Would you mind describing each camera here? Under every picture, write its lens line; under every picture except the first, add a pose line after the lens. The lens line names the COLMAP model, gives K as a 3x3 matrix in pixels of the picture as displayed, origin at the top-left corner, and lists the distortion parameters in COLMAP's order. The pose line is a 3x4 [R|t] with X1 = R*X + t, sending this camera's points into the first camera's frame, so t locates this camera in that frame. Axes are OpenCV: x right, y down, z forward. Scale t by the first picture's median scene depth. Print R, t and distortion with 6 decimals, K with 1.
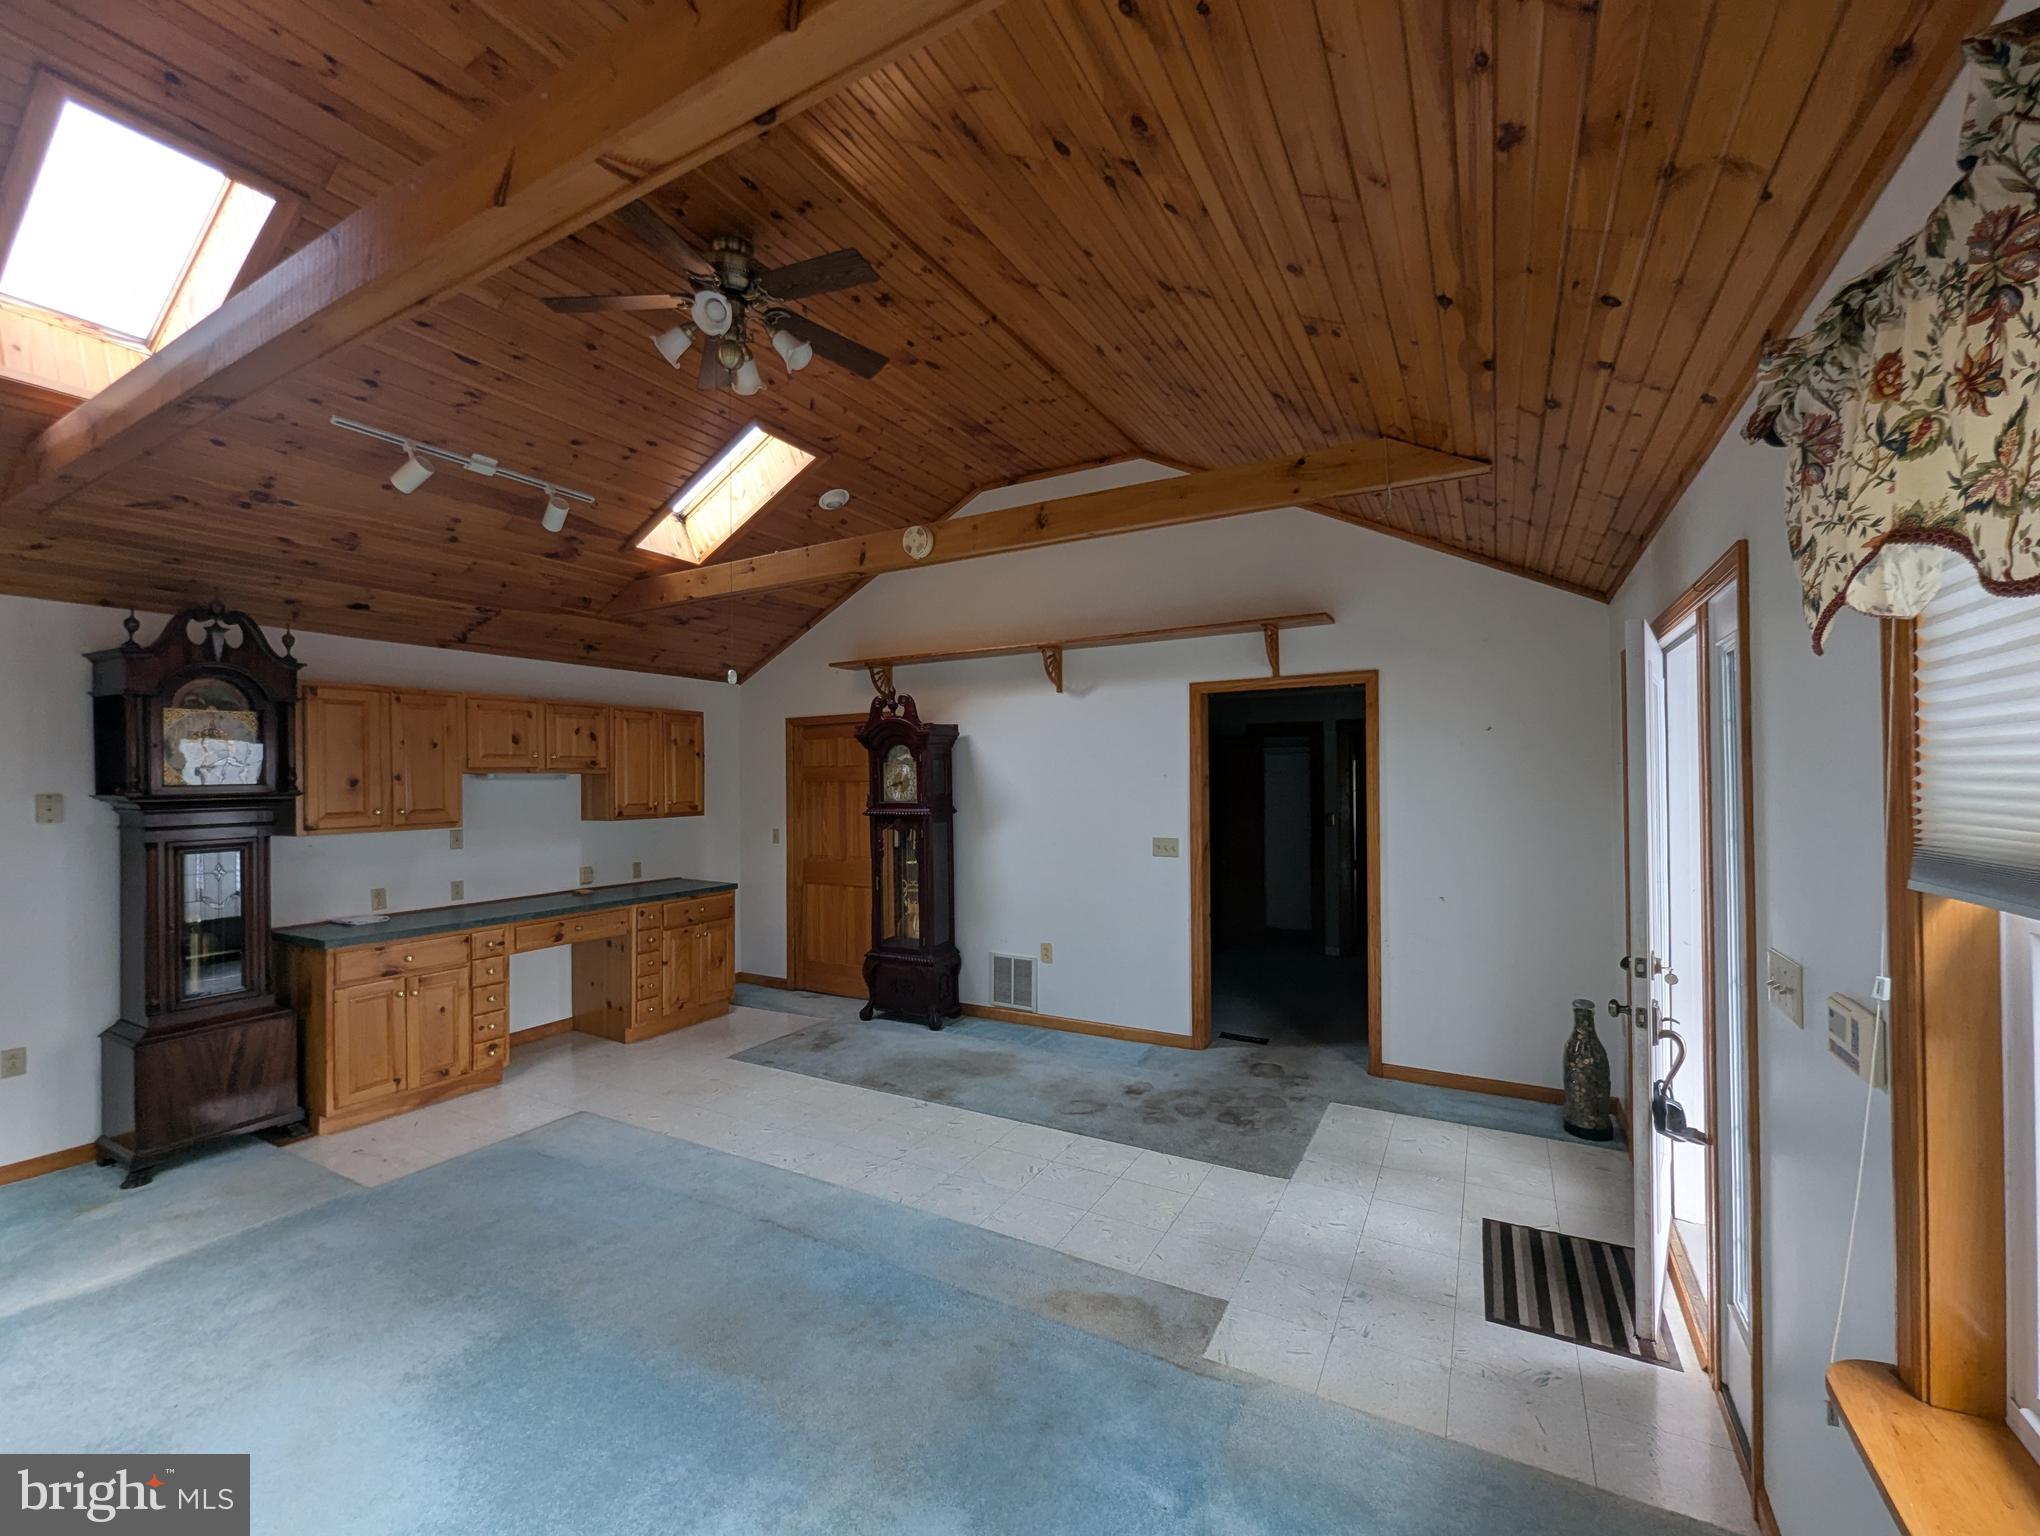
lens RADIAL K [[847.1, 0, 1008.6], [0, 847.1, 772.1], [0, 0, 1]] dist [0.000993, -0.000590]
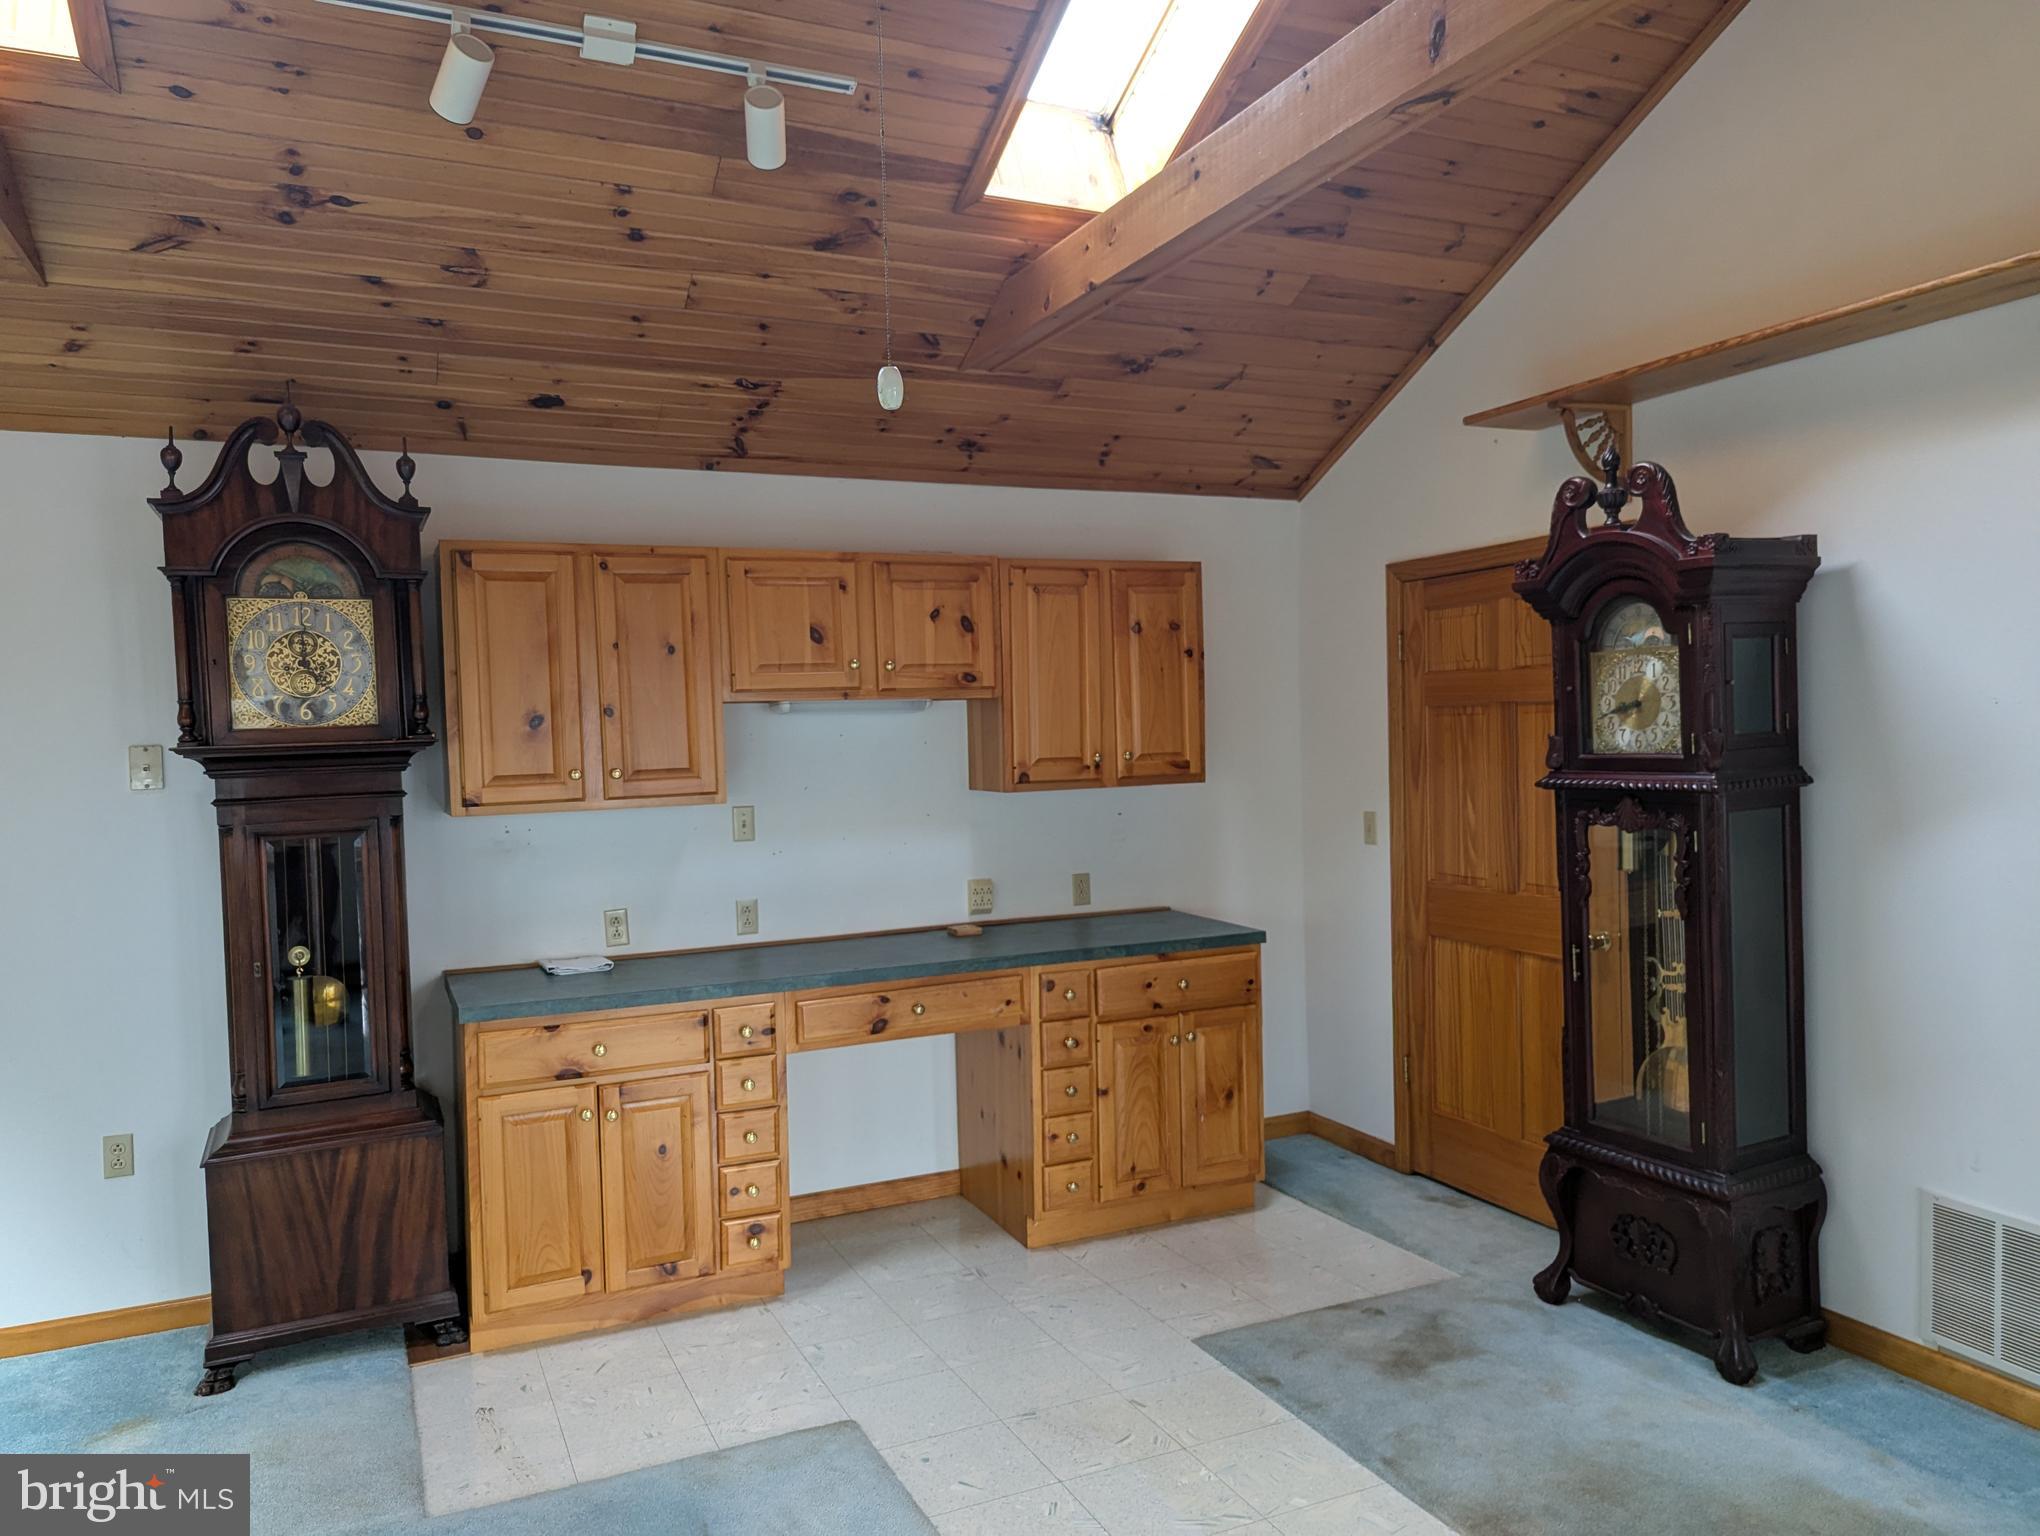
lens RADIAL K [[1423.0, 0, 1017.4], [0, 1423.0, 773.7], [0, 0, 1]] dist [0.072610, -0.069535]
pose [[0.811072, 0.009342, -0.584871, 0.024660], [0.022867, 0.998602, 0.047662, 0.006994], [0.584499, -0.052031, 0.809725, 0.334069]]
